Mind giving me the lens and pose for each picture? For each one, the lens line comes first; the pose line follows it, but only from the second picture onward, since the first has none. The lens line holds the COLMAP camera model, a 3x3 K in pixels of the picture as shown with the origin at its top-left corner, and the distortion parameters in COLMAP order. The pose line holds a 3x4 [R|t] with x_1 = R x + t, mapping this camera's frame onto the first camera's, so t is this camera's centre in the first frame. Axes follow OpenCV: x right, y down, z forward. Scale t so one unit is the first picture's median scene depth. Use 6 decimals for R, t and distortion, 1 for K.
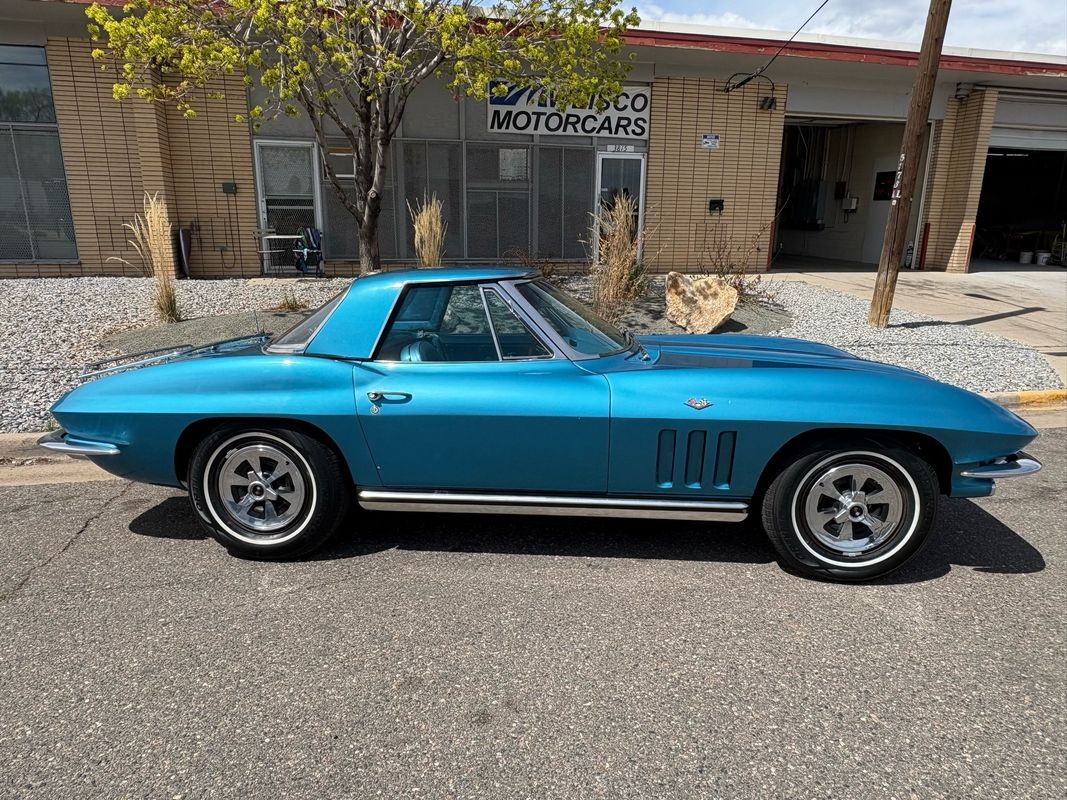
lens RADIAL K [[699.4, 0, 533.9], [0, 699.4, 402.0], [0, 0, 1]] dist [0.000286, 0.002008]
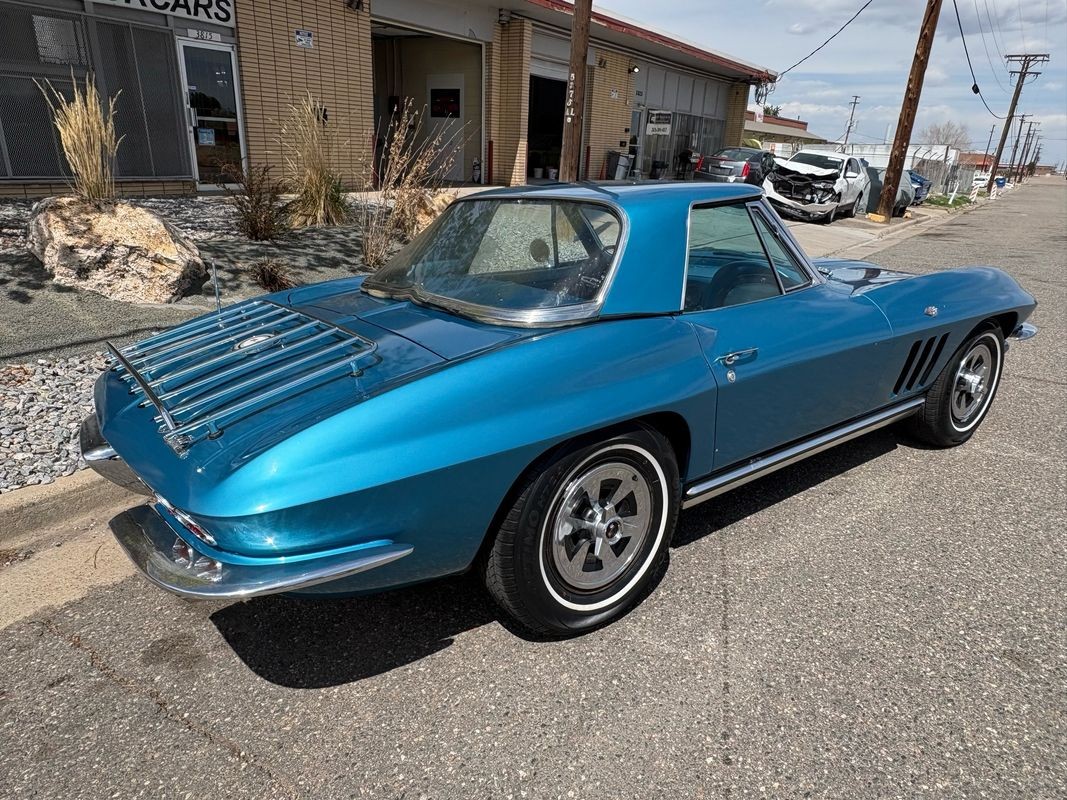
lens RADIAL K [[699.4, 0, 528.5], [0, 699.4, 405.6], [0, 0, 1]] dist [0.000286, 0.002008]
pose [[0.748381, -0.213404, 0.628001, -0.318045], [0.140286, 0.976334, 0.164595, -0.041229], [-0.648264, -0.035081, 0.760607, 0.206639]]
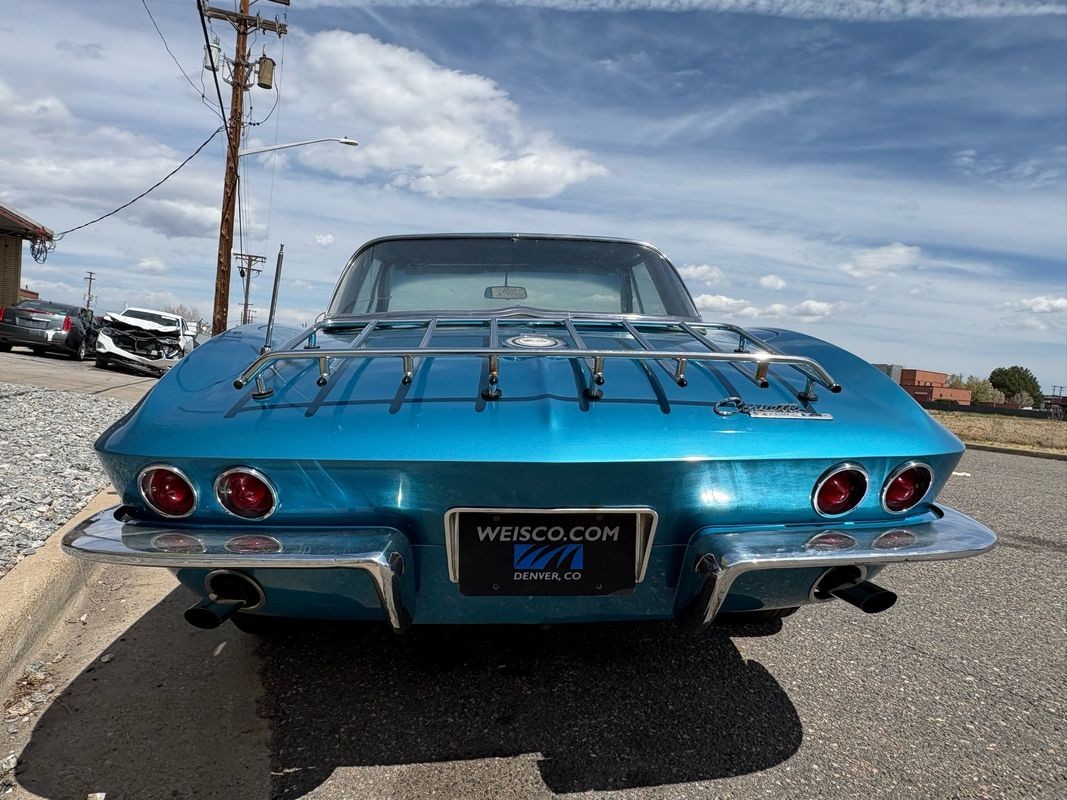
lens RADIAL K [[699.4, 0, 526.2], [0, 699.4, 402.7], [0, 0, 1]] dist [0.000286, 0.002008]
pose [[-0.134675, -0.068547, 0.988516, -0.410104], [0.182187, 0.978884, 0.092700, -0.037662], [-0.973997, 0.192579, -0.119343, 0.501431]]
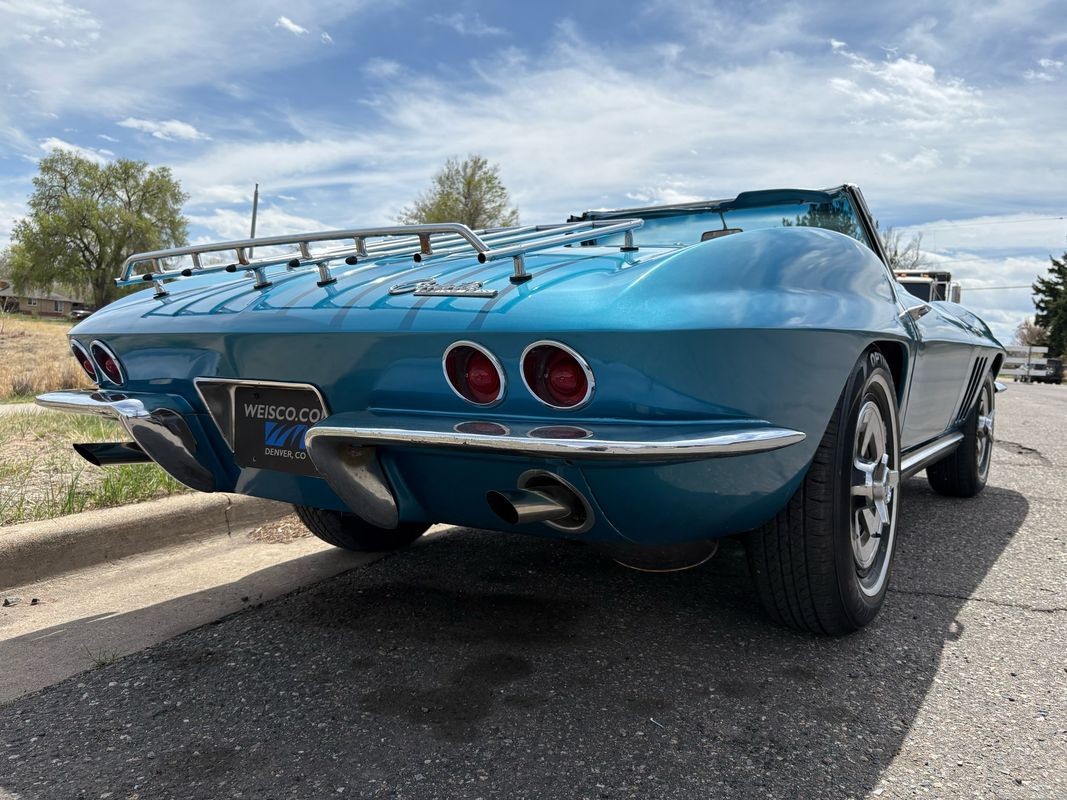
lens RADIAL K [[812.7, 0, 536.1], [0, 812.7, 399.3], [0, 0, 1]] dist [0.029511, -0.028170]
pose [[0.495617, -0.040660, 0.867589, -0.396842], [0.154307, 0.987135, -0.041886, 0.018470], [-0.854724, 0.154634, 0.495515, 0.341899]]
